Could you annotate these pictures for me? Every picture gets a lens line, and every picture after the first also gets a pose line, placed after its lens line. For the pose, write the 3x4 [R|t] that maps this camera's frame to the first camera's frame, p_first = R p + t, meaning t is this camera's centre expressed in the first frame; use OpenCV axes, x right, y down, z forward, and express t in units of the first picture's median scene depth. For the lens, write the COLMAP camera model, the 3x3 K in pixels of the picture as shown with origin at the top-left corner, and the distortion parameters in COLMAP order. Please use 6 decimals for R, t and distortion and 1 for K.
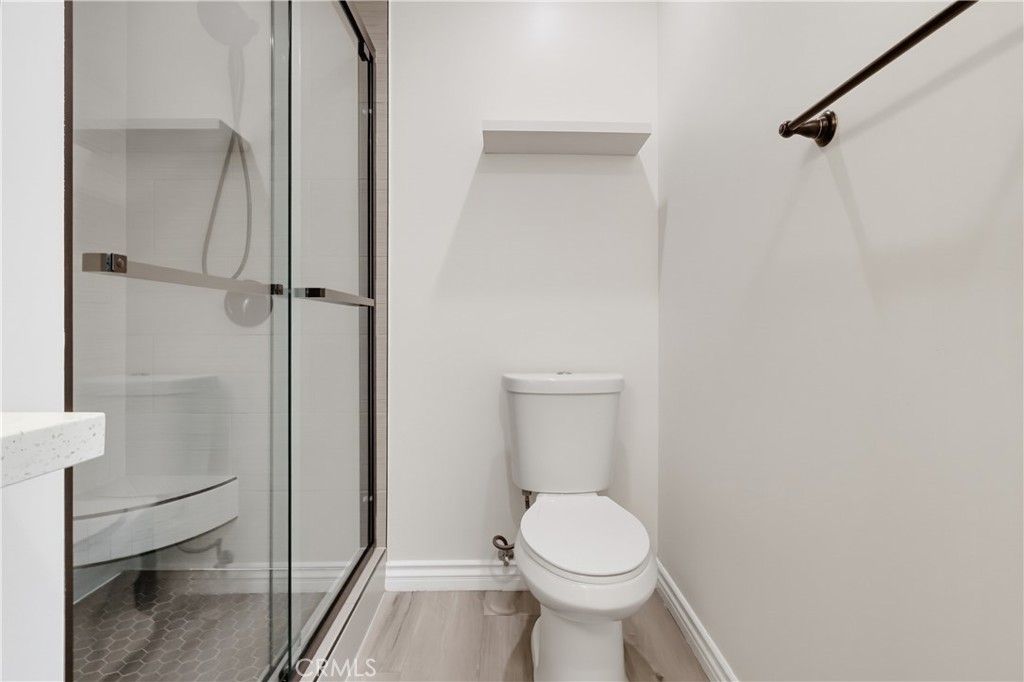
lens RADIAL K [[479.9, 0, 515.2], [0, 479.9, 324.7], [0, 0, 1]] dist [0.001819, -0.000002]
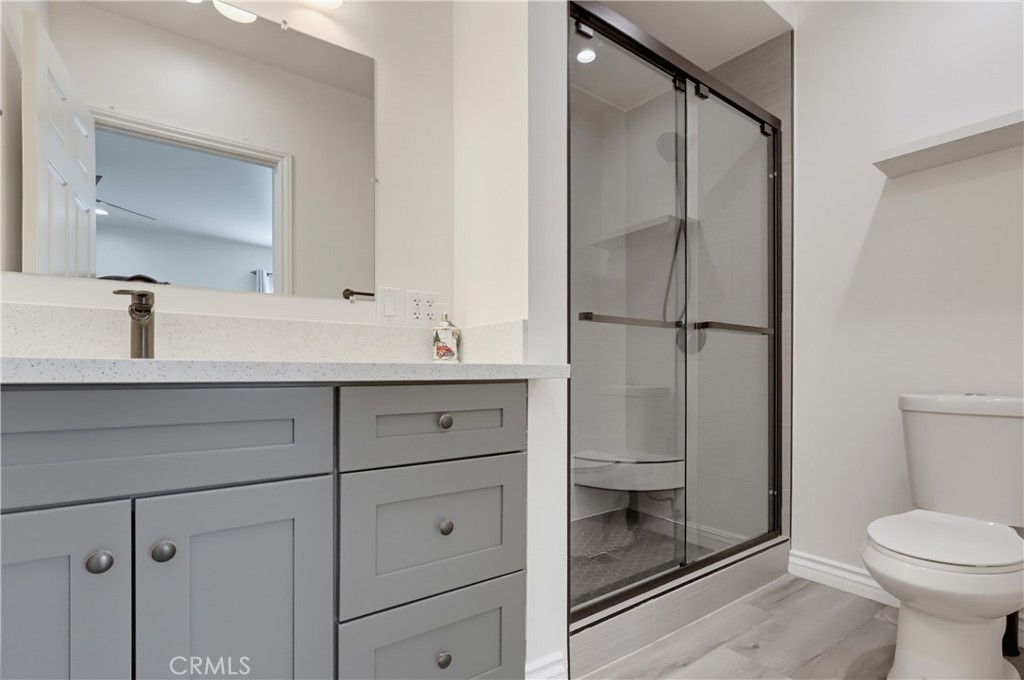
lens RADIAL K [[479.9, 0, 509.5], [0, 479.9, 365.1], [0, 0, 1]] dist [0.001819, -0.000002]
pose [[0.567486, 0.003635, -0.823375, 0.325785], [-0.002514, 0.999993, 0.002683, 0.039518], [0.823379, 0.000547, 0.567492, -0.251917]]
